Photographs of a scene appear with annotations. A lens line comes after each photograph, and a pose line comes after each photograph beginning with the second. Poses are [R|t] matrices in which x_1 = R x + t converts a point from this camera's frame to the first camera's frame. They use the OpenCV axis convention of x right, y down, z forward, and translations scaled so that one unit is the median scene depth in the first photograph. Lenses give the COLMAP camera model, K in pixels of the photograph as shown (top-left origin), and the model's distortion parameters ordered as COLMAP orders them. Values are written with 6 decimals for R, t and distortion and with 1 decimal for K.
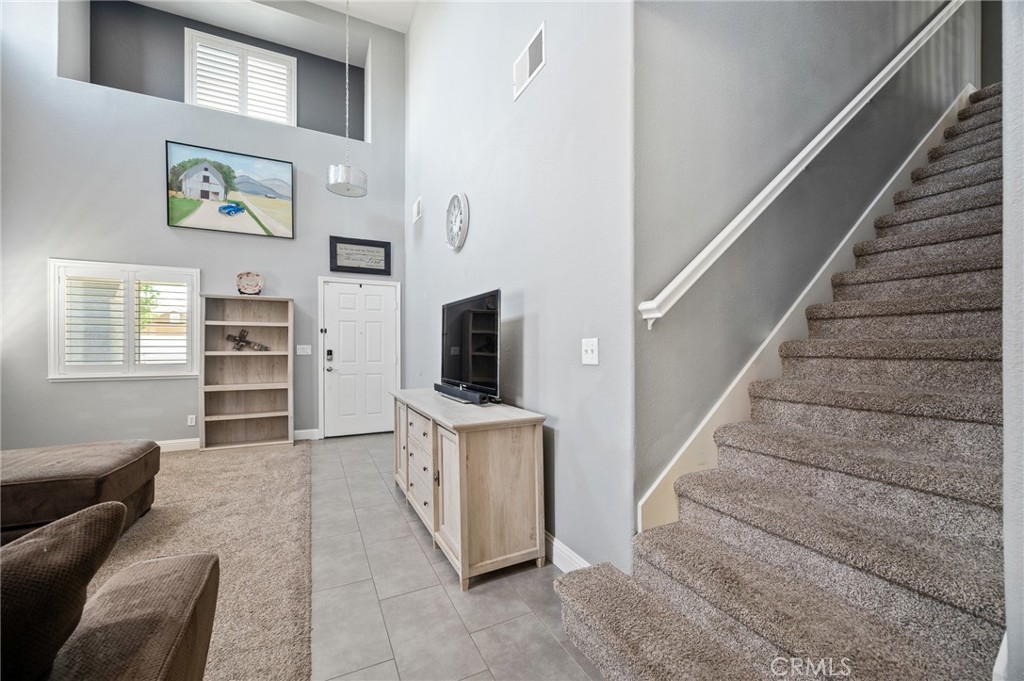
lens RADIAL K [[409.8, 0, 525.5], [0, 409.8, 348.4], [0, 0, 1]] dist [0.000506, -0.001087]
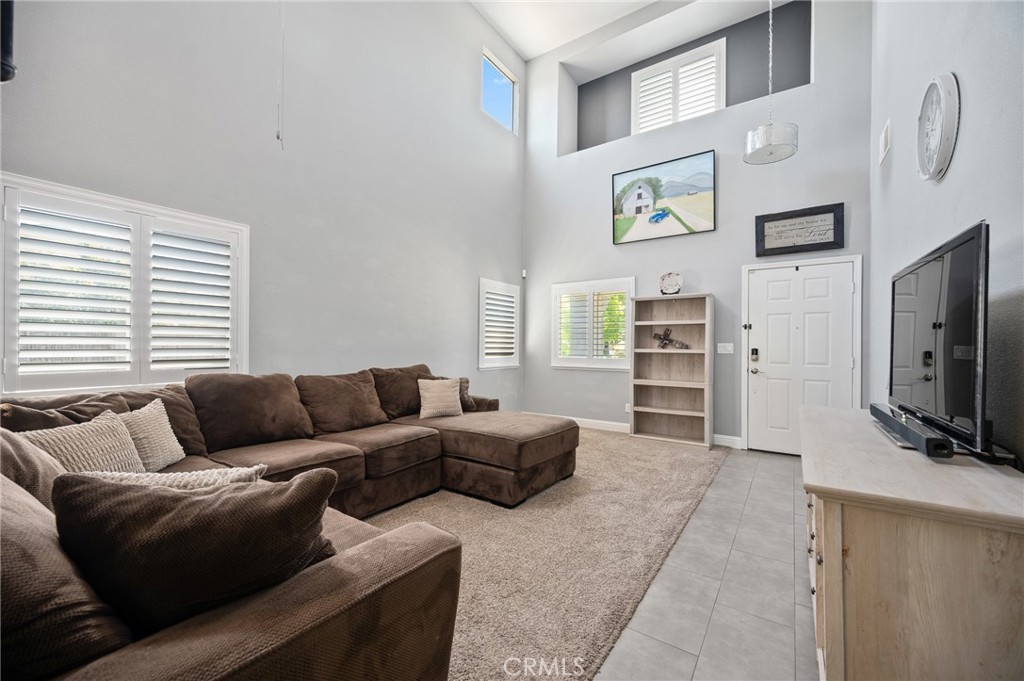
lens RADIAL K [[409.8, 0, 500.1], [0, 409.8, 345.4], [0, 0, 1]] dist [0.000506, -0.001087]
pose [[0.455076, 0.003989, -0.890443, 0.053085], [-0.007072, 0.999975, 0.000865, -0.000113], [0.890424, 0.005904, 0.455093, 0.149012]]
